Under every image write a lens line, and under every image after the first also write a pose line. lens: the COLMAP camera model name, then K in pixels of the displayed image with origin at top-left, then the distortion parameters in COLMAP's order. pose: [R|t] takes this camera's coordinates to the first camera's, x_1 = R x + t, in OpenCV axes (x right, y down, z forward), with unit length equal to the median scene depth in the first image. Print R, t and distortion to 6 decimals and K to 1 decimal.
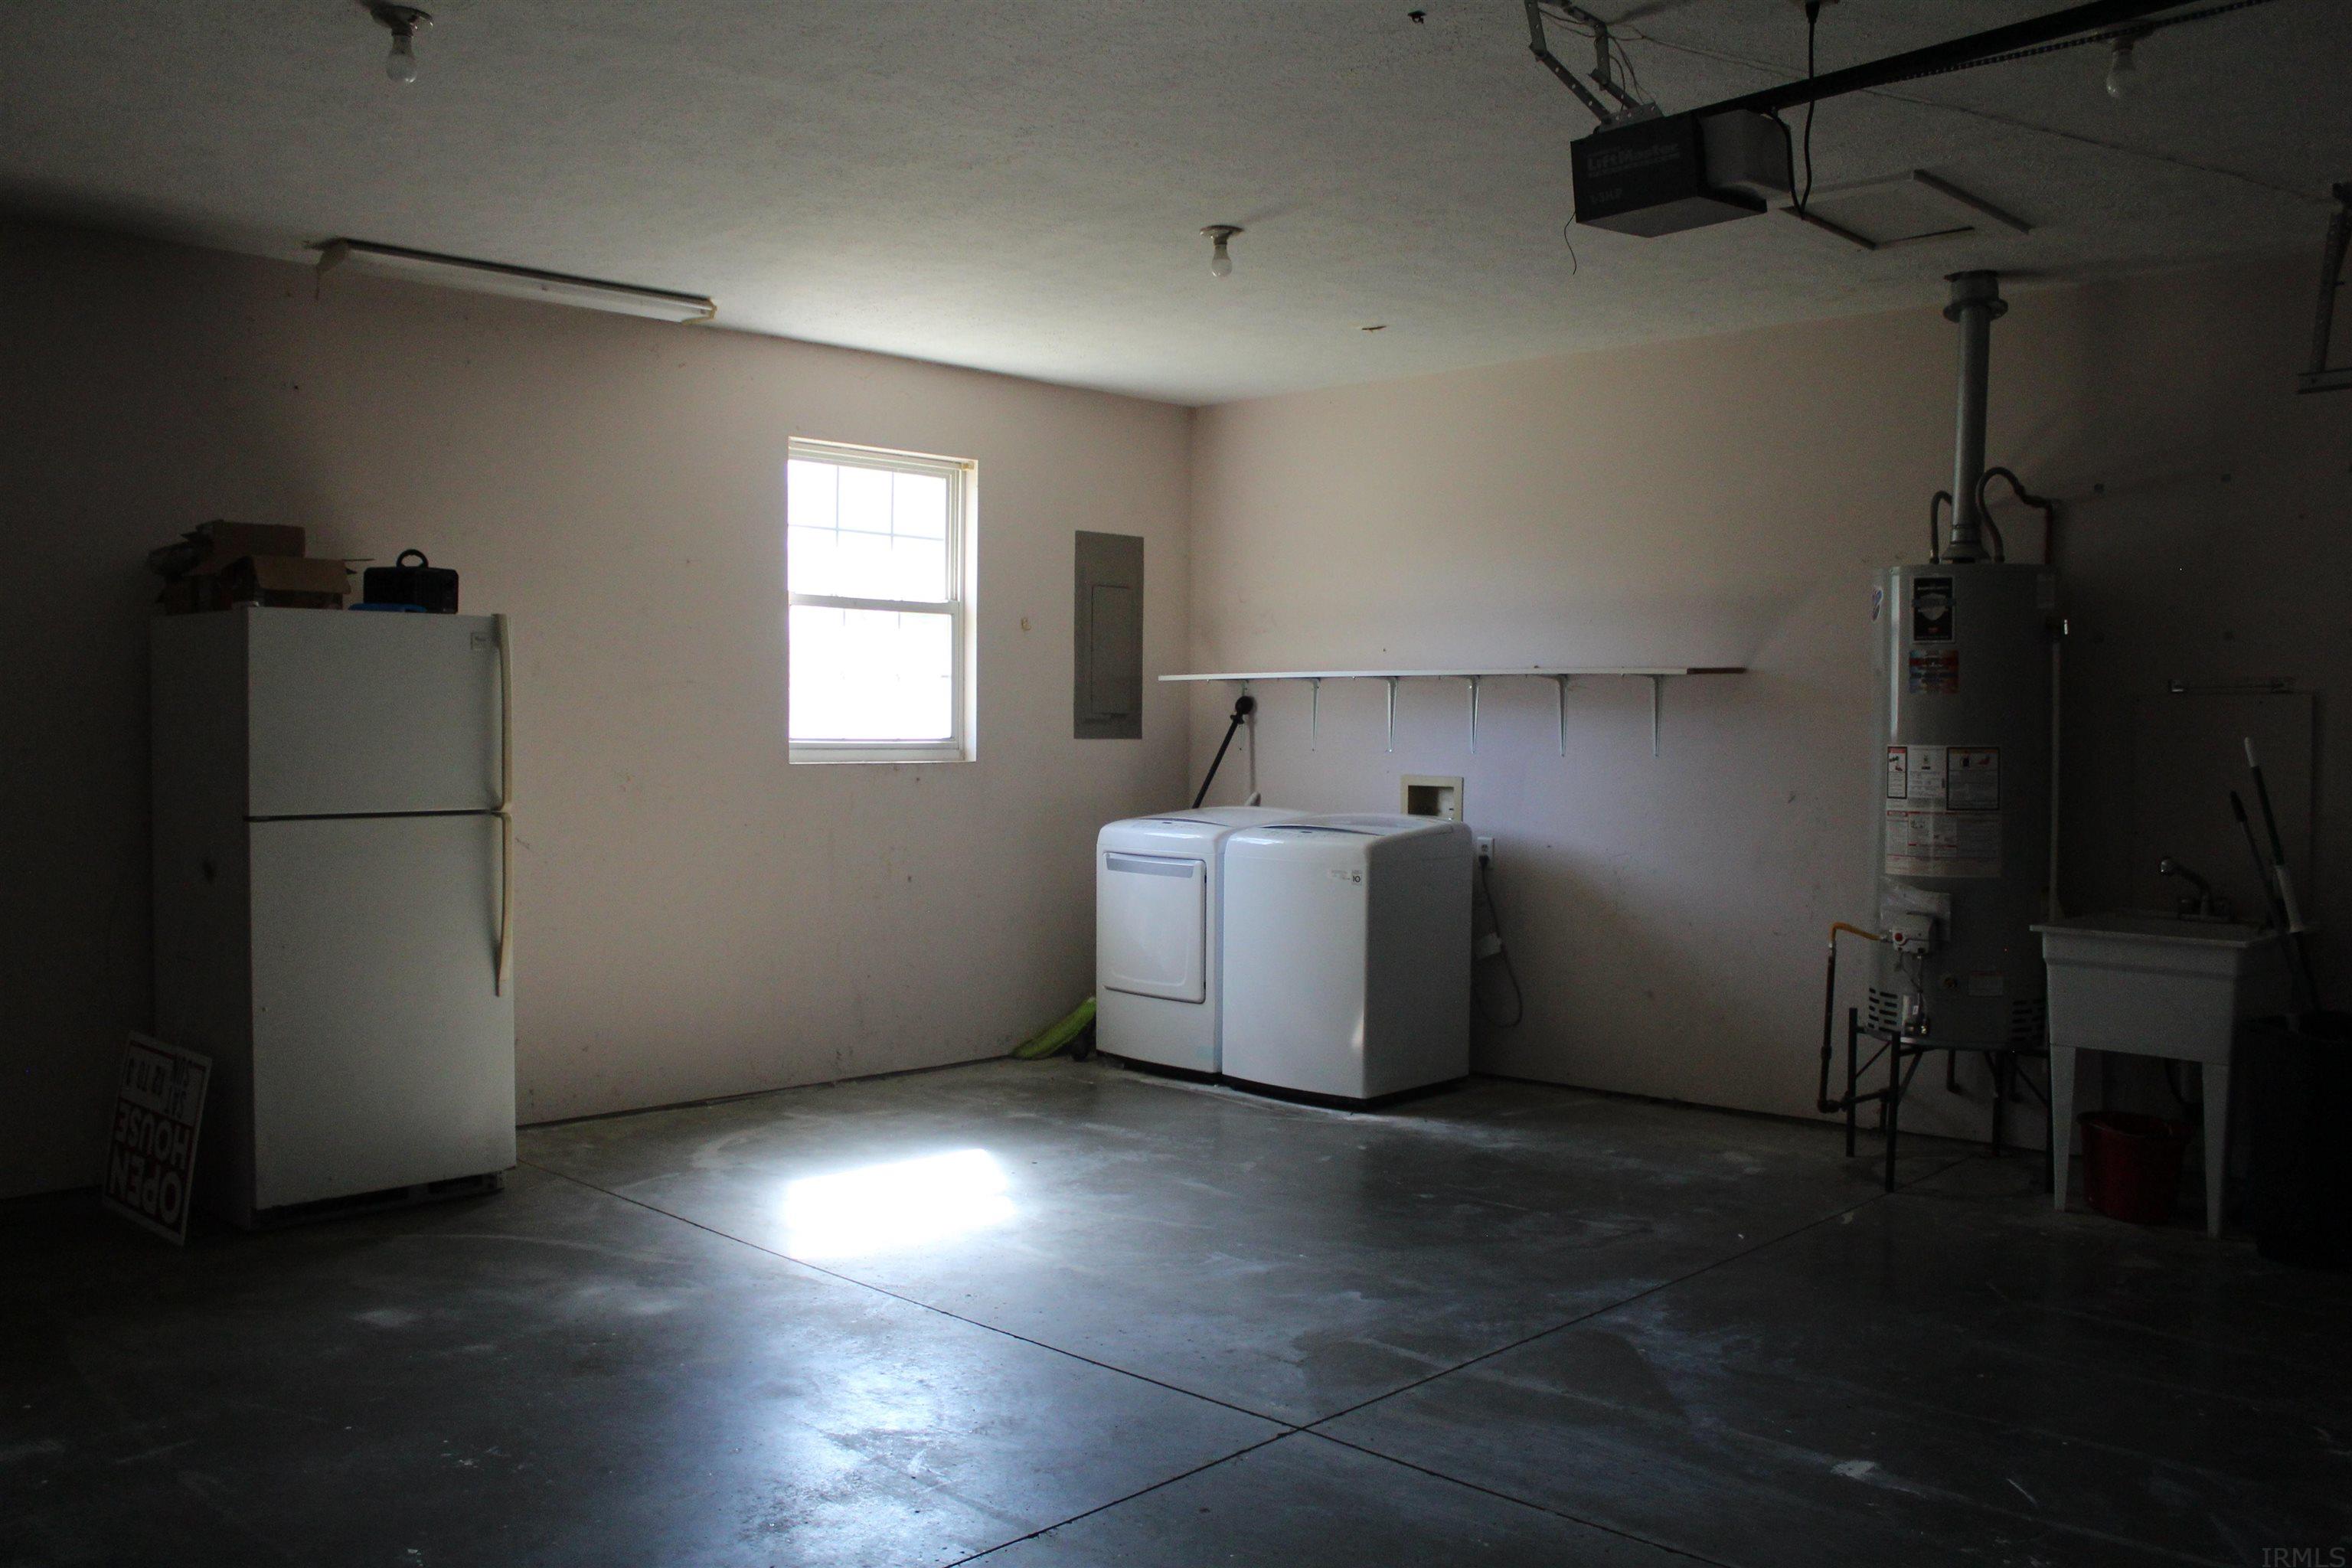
lens RADIAL K [[1960.3, 0, 1176.0], [0, 1960.3, 784.0], [0, 0, 1]] dist [-0.150046, 0.127296]
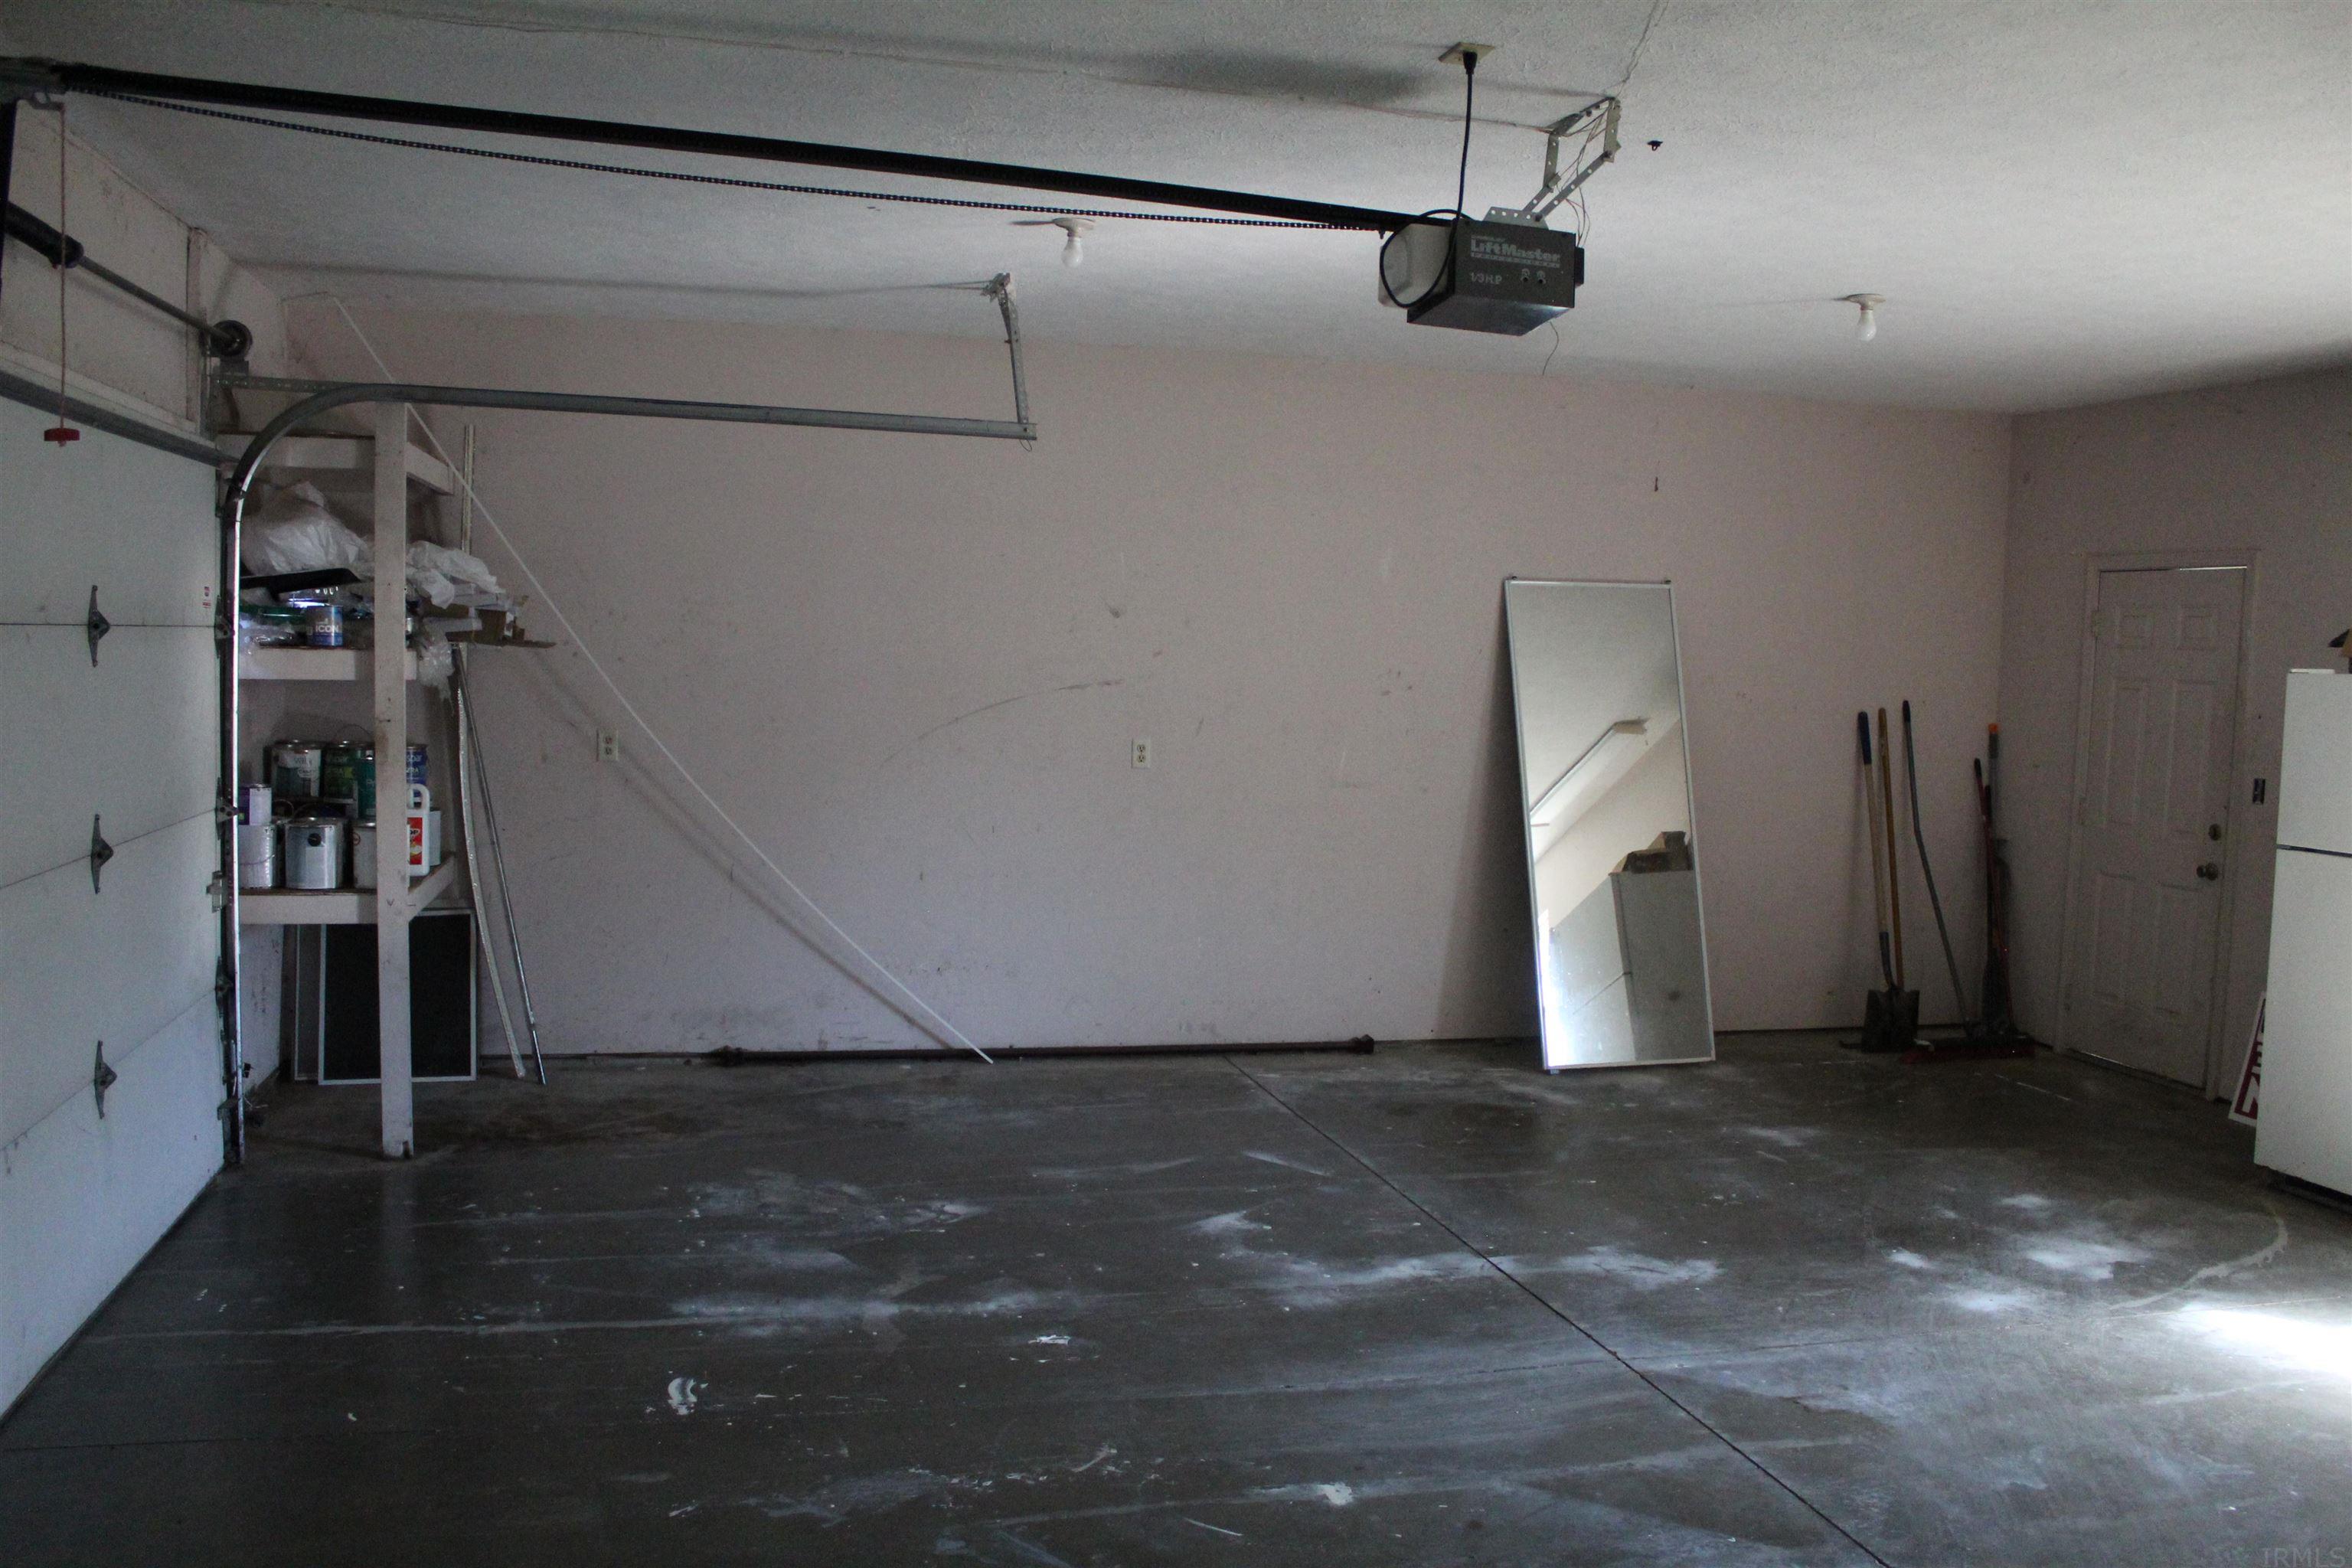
lens RADIAL K [[1960.3, 0, 1176.0], [0, 1960.3, 784.0], [0, 0, 1]] dist [-0.150046, 0.127296]
pose [[-0.524447, 0.038071, -0.850591, 1.079575], [-0.061190, 0.994731, 0.082250, -0.091233], [0.849241, 0.095184, -0.519355, 1.204847]]
